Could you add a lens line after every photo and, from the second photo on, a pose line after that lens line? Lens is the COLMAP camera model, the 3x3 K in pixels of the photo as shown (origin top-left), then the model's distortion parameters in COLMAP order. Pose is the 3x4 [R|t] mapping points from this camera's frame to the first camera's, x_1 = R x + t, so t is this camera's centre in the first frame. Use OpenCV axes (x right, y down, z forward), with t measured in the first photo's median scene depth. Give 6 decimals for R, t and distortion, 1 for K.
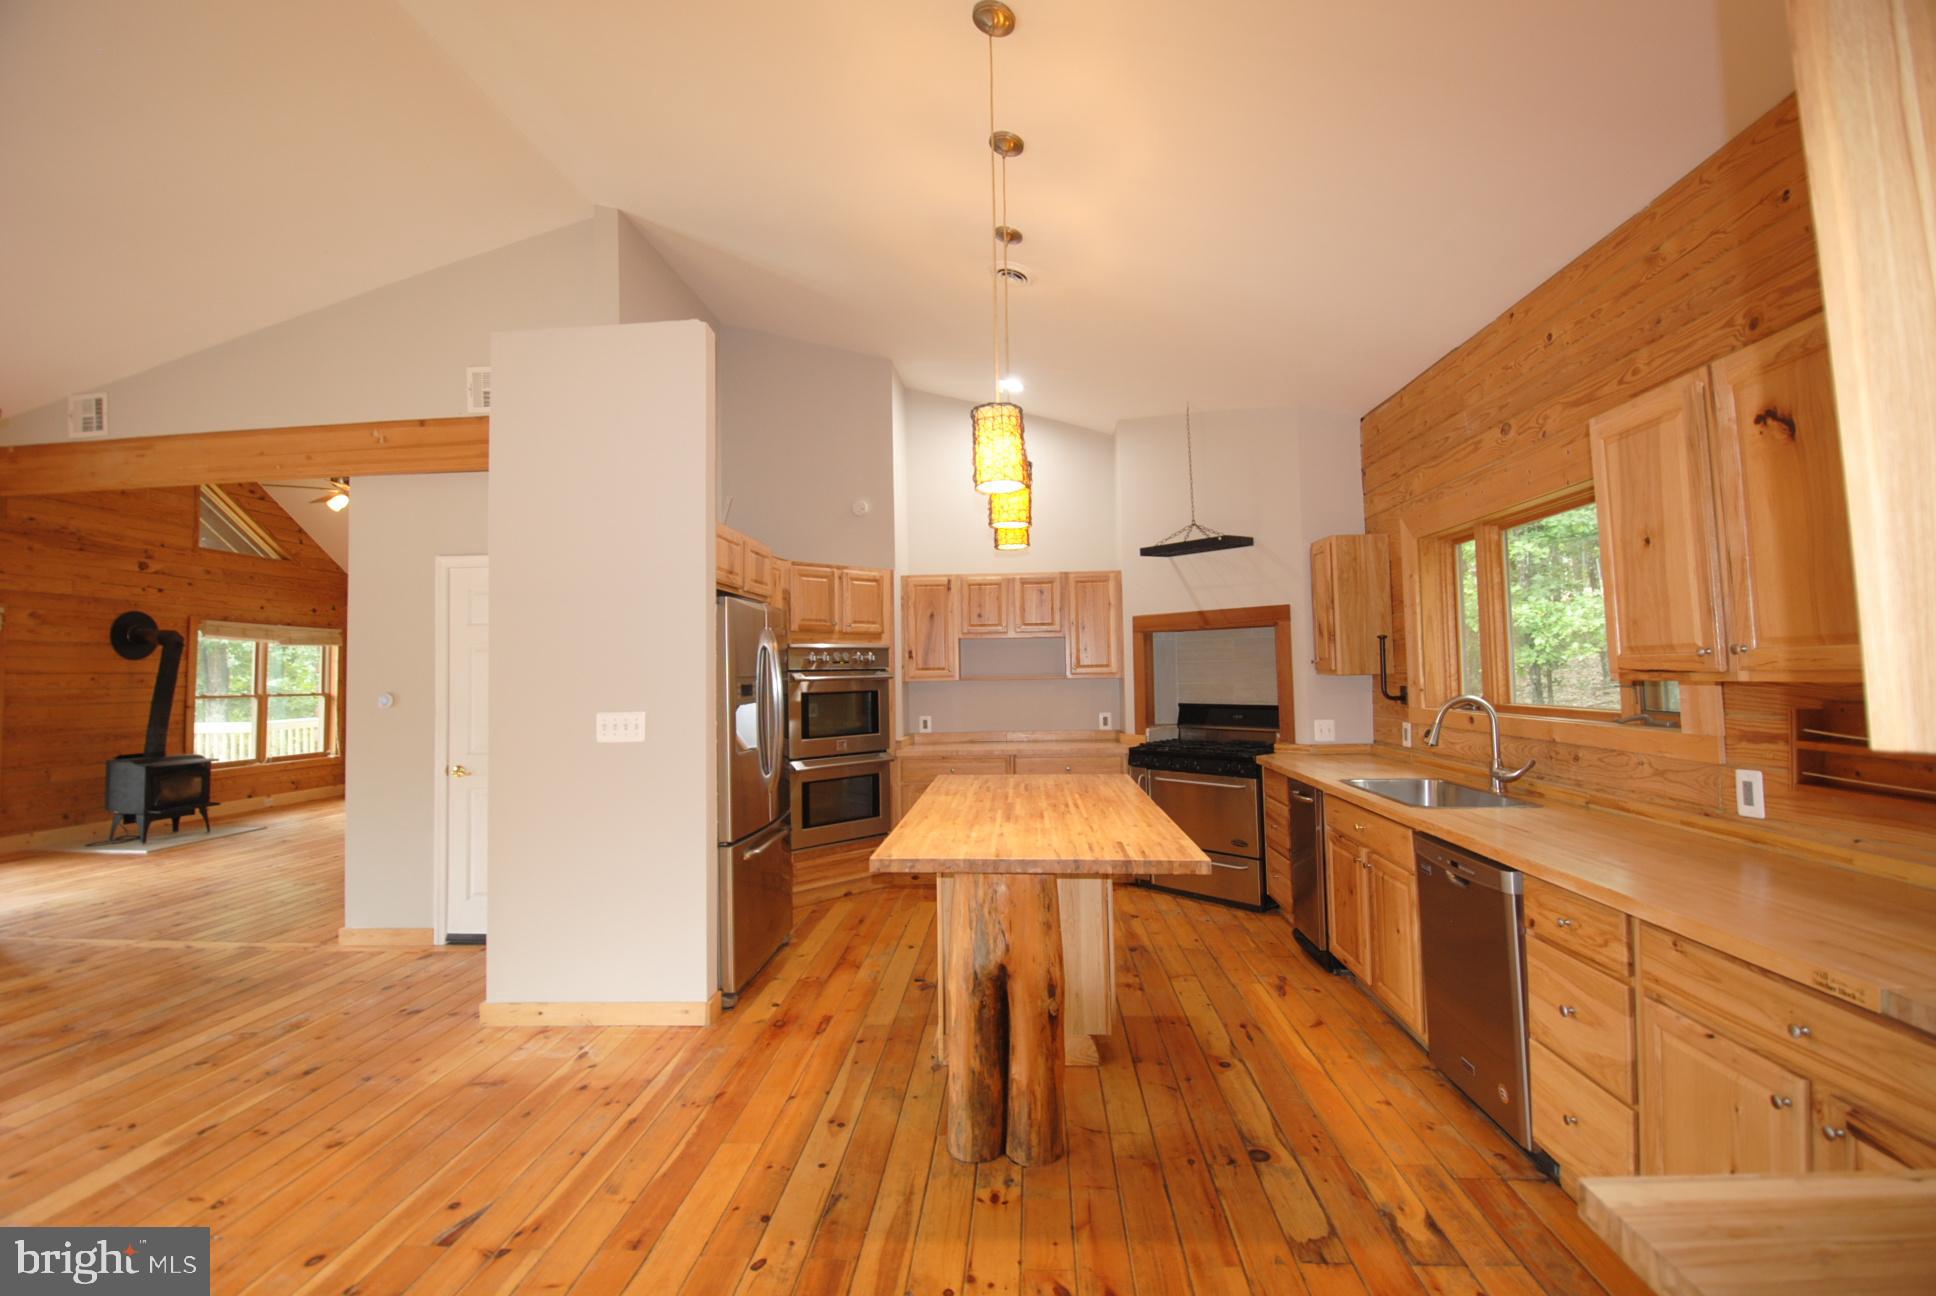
lens RADIAL K [[841.5, 0, 983.4], [0, 841.5, 636.2], [0, 0, 1]] dist [0.018104, -0.028952]
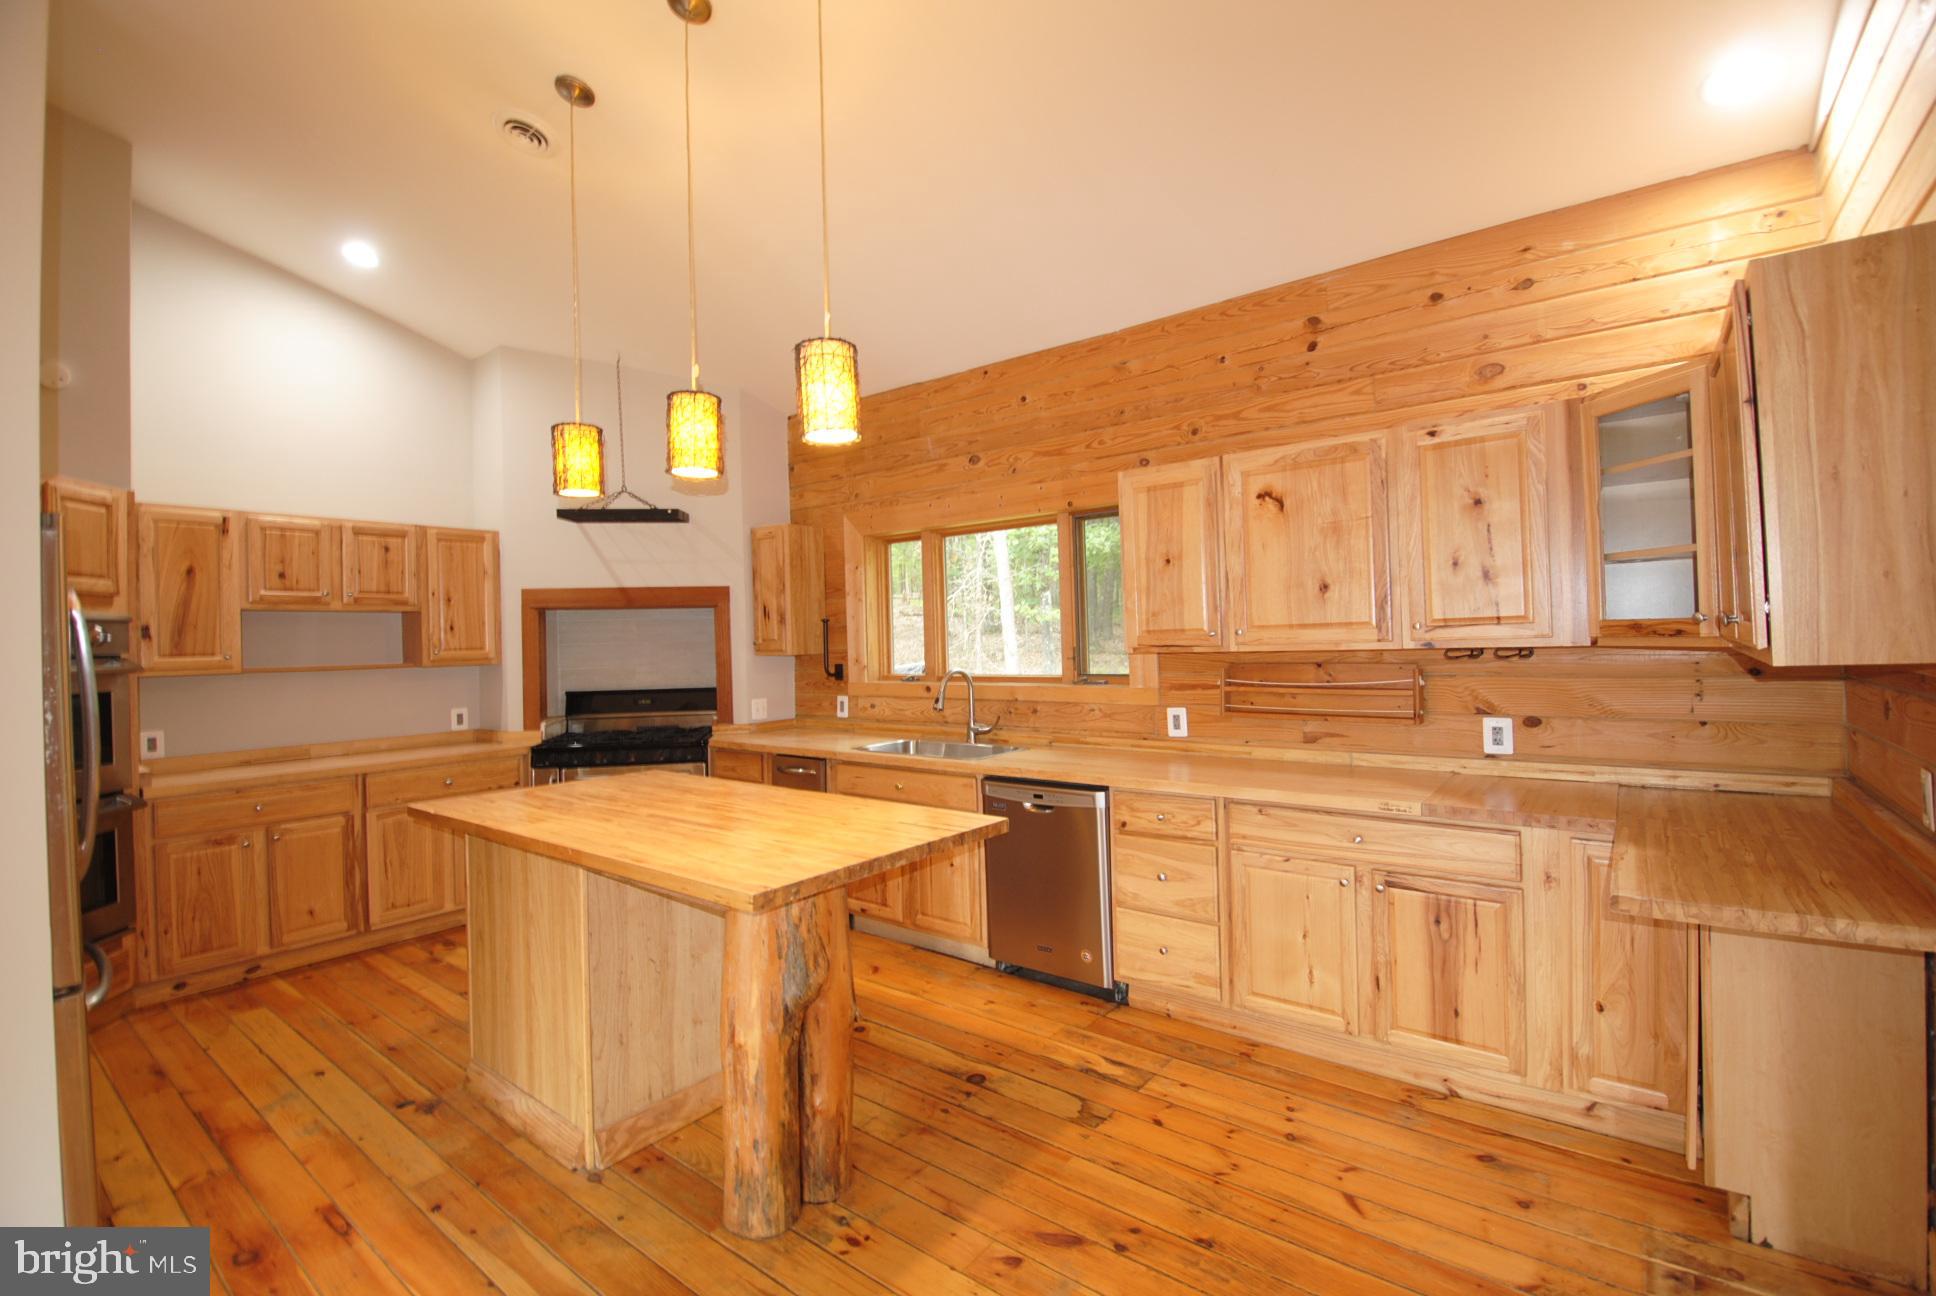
lens RADIAL K [[841.5, 0, 983.4], [0, 841.5, 636.2], [0, 0, 1]] dist [0.018104, -0.028952]
pose [[0.562673, 0.007246, 0.826648, -0.481417], [-0.021742, 0.999745, 0.006035, 0.015491], [-0.826394, -0.021369, 0.562687, 0.298421]]
